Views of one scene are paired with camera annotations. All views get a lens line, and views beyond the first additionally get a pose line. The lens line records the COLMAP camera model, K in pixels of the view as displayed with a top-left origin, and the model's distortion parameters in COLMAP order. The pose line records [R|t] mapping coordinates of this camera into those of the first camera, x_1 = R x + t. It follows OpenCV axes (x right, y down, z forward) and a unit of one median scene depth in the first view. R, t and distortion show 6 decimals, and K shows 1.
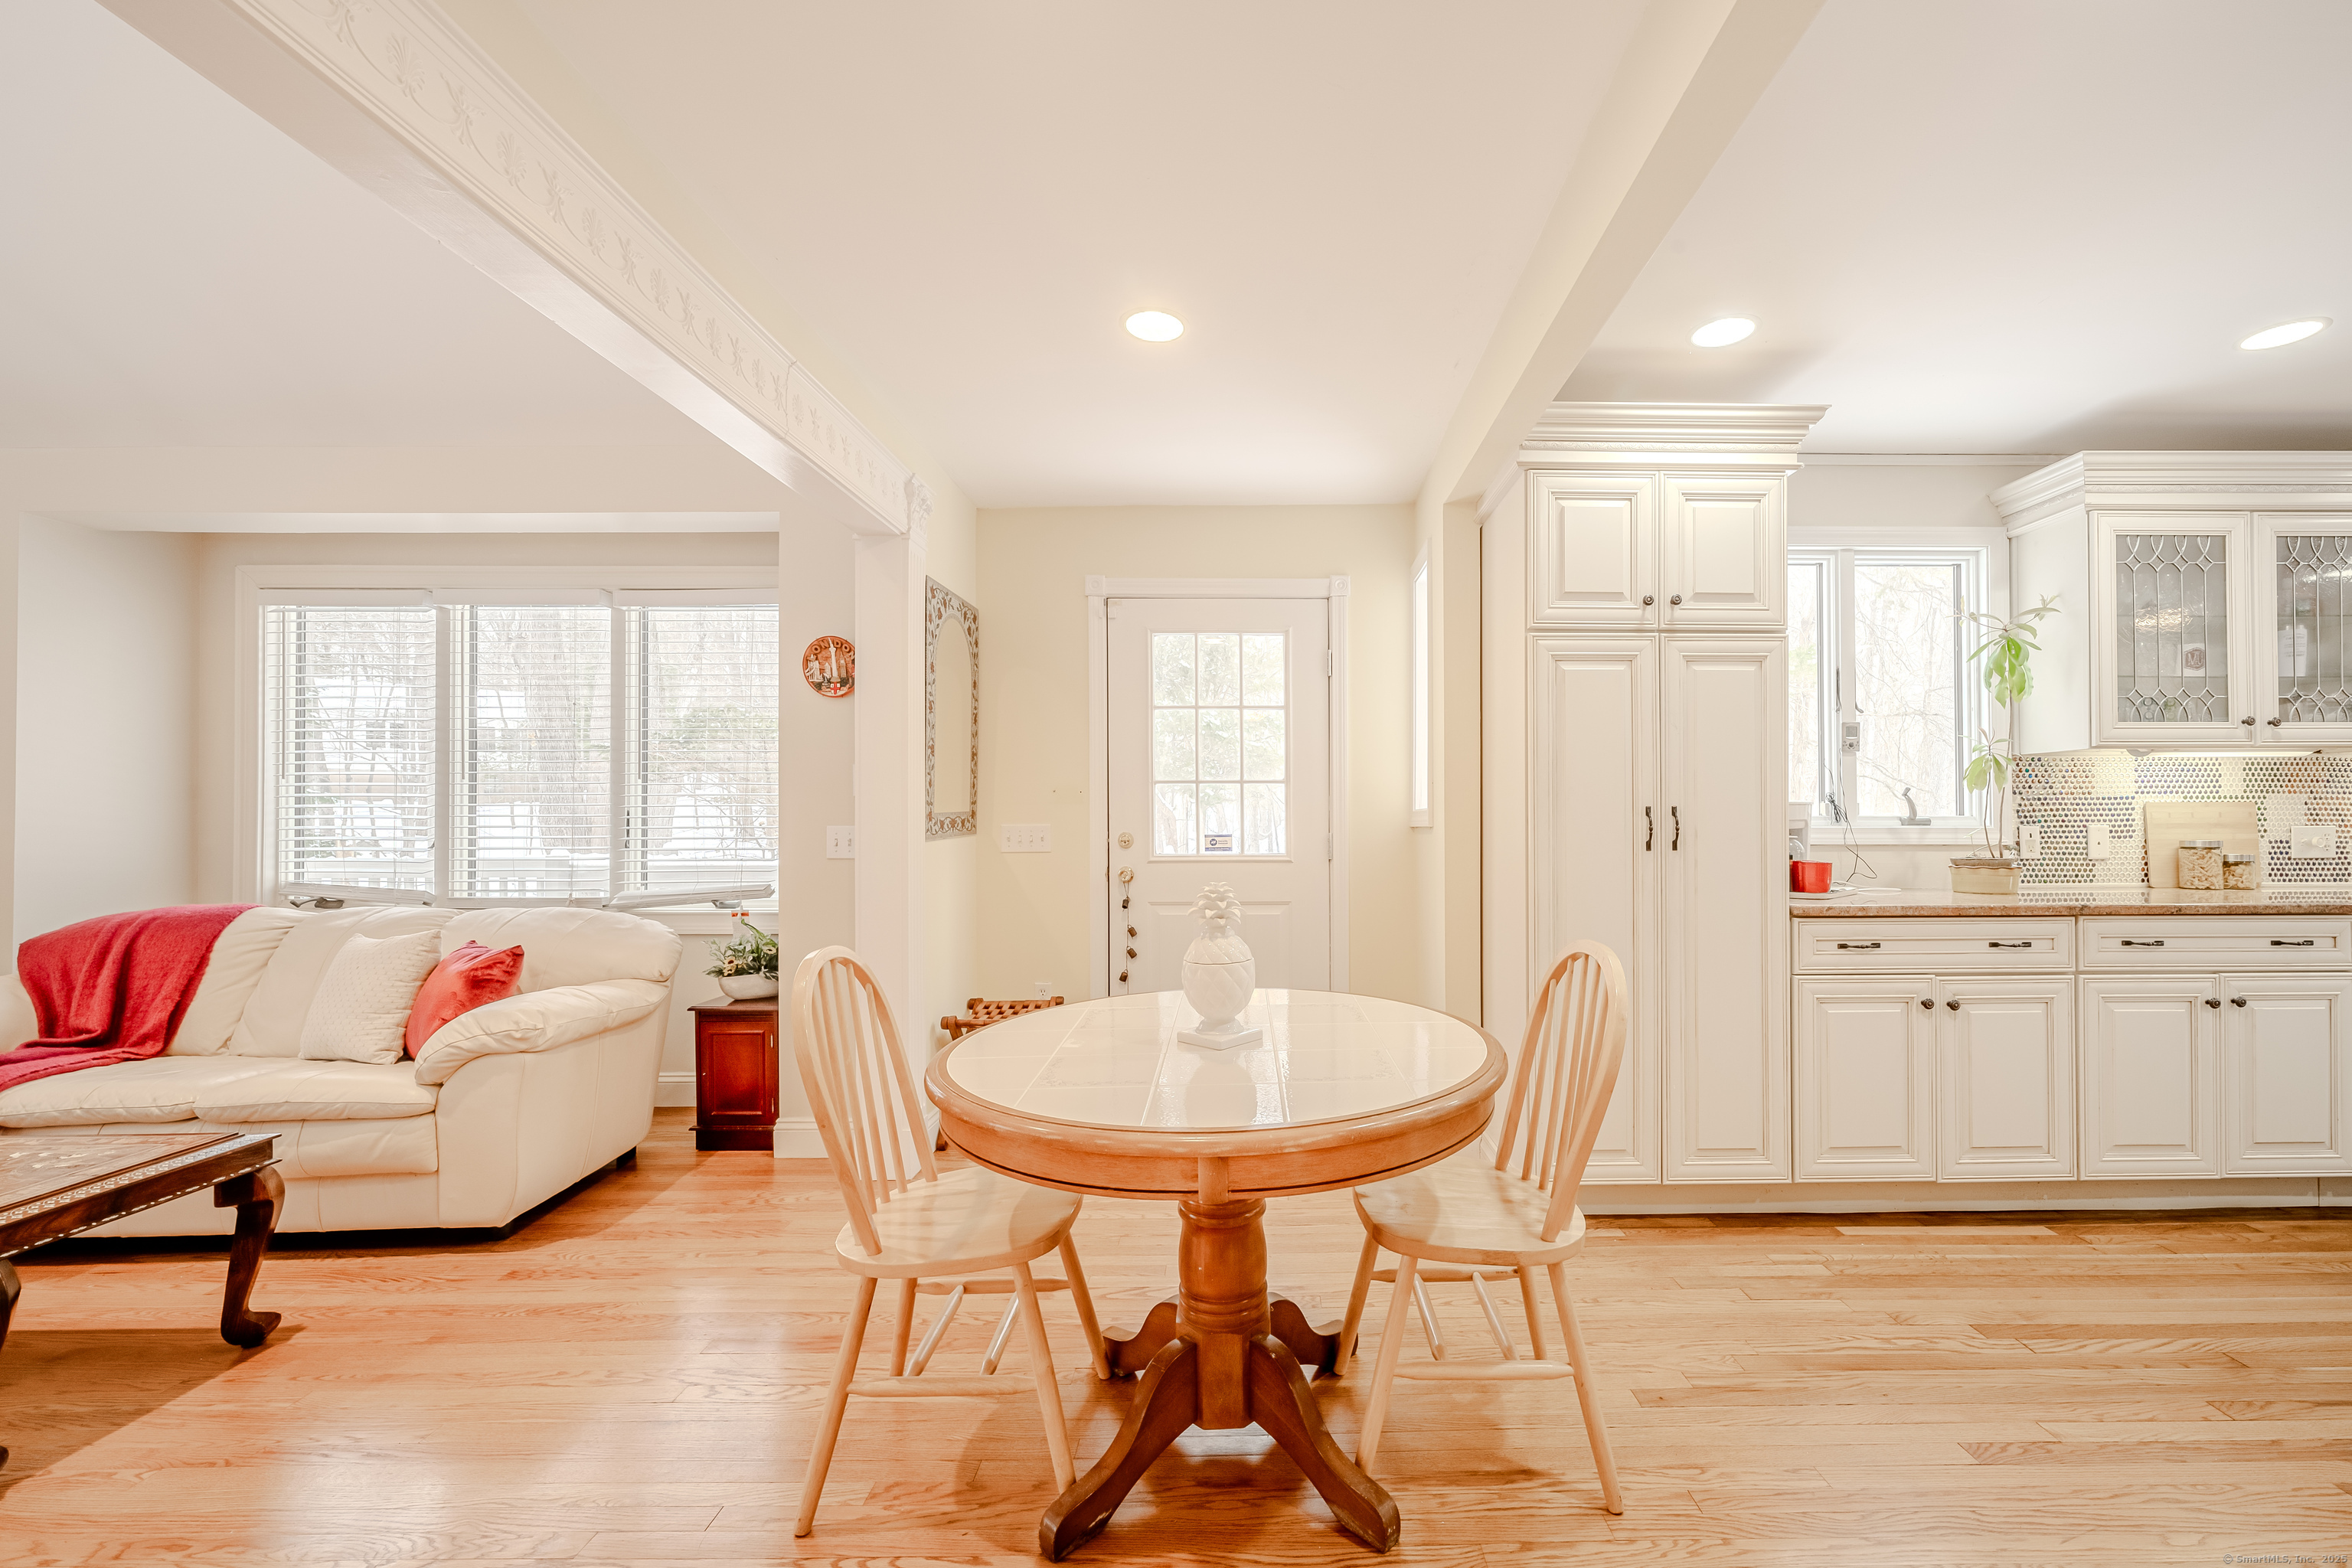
lens RADIAL K [[991.4, 0, 1197.2], [0, 991.4, 815.9], [0, 0, 1]] dist [-0.001627, 0.000105]
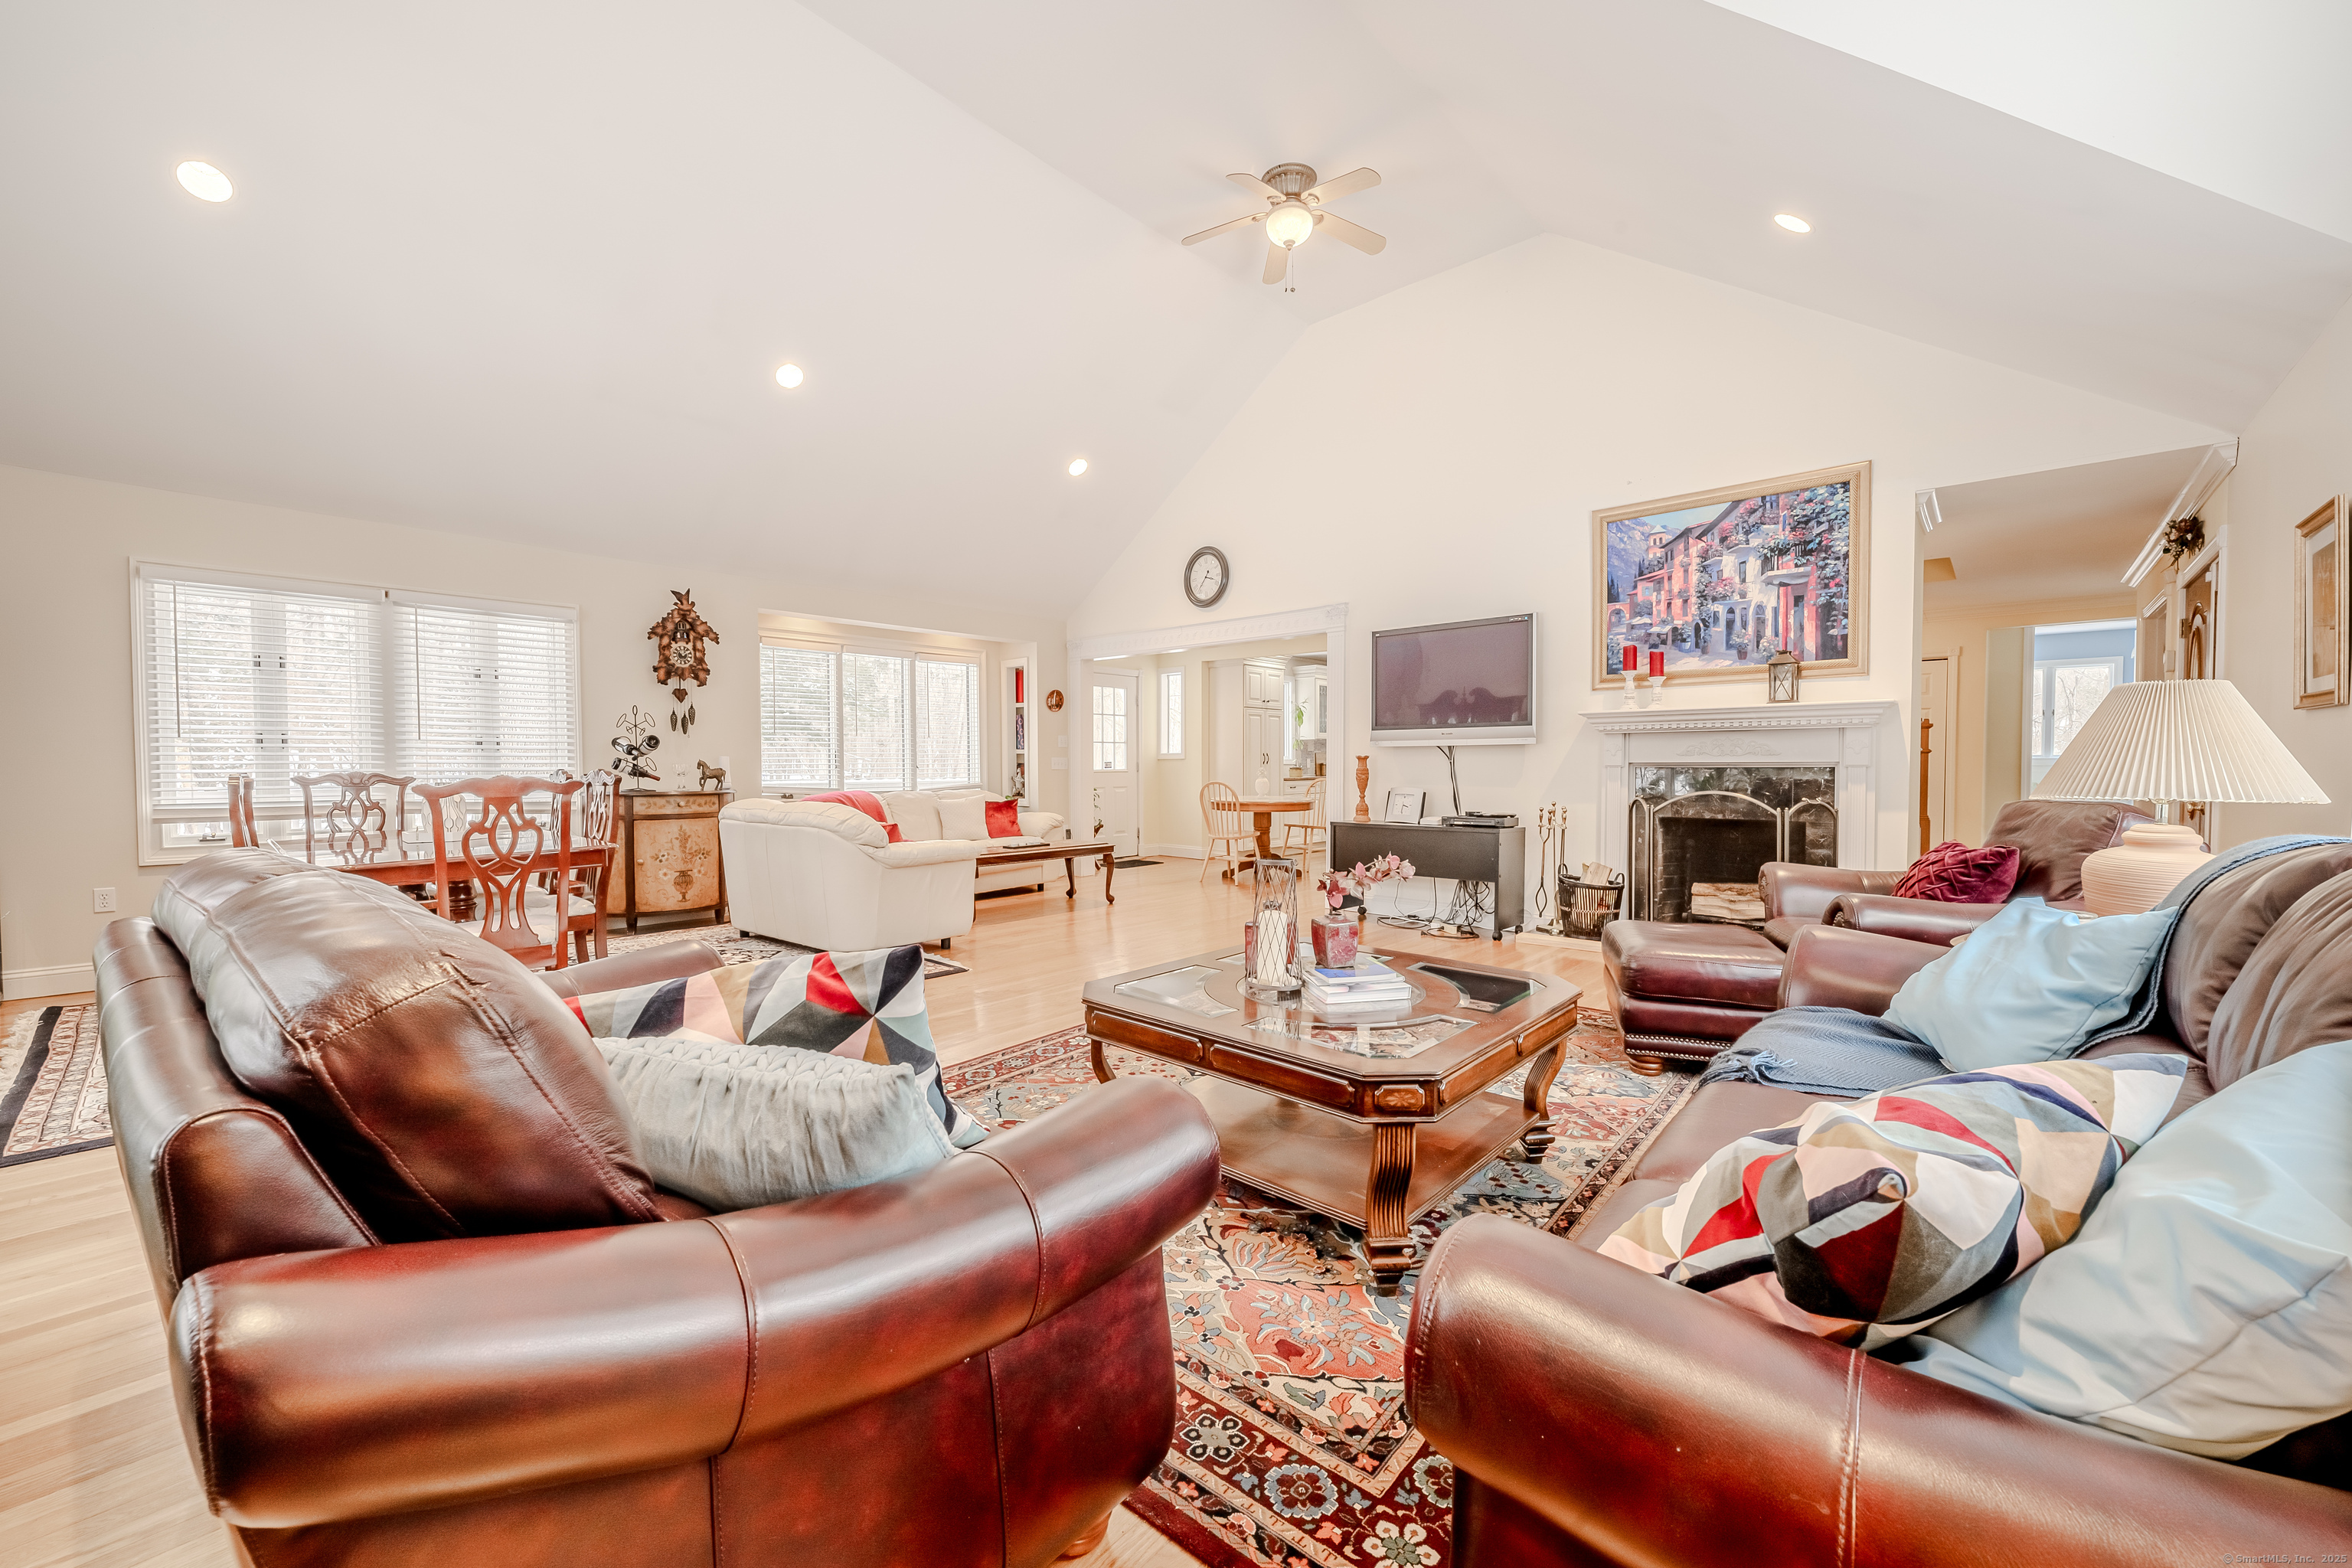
lens RADIAL K [[924.8, 0, 1154.5], [0, 924.8, 793.4], [0, 0, 1]] dist [0.000239, 0.000023]
pose [[0.685912, -0.022082, 0.727349, -2.164187], [0.001001, 0.999567, 0.029403, 0.037564], [-0.727684, -0.019440, 0.685638, -1.025936]]
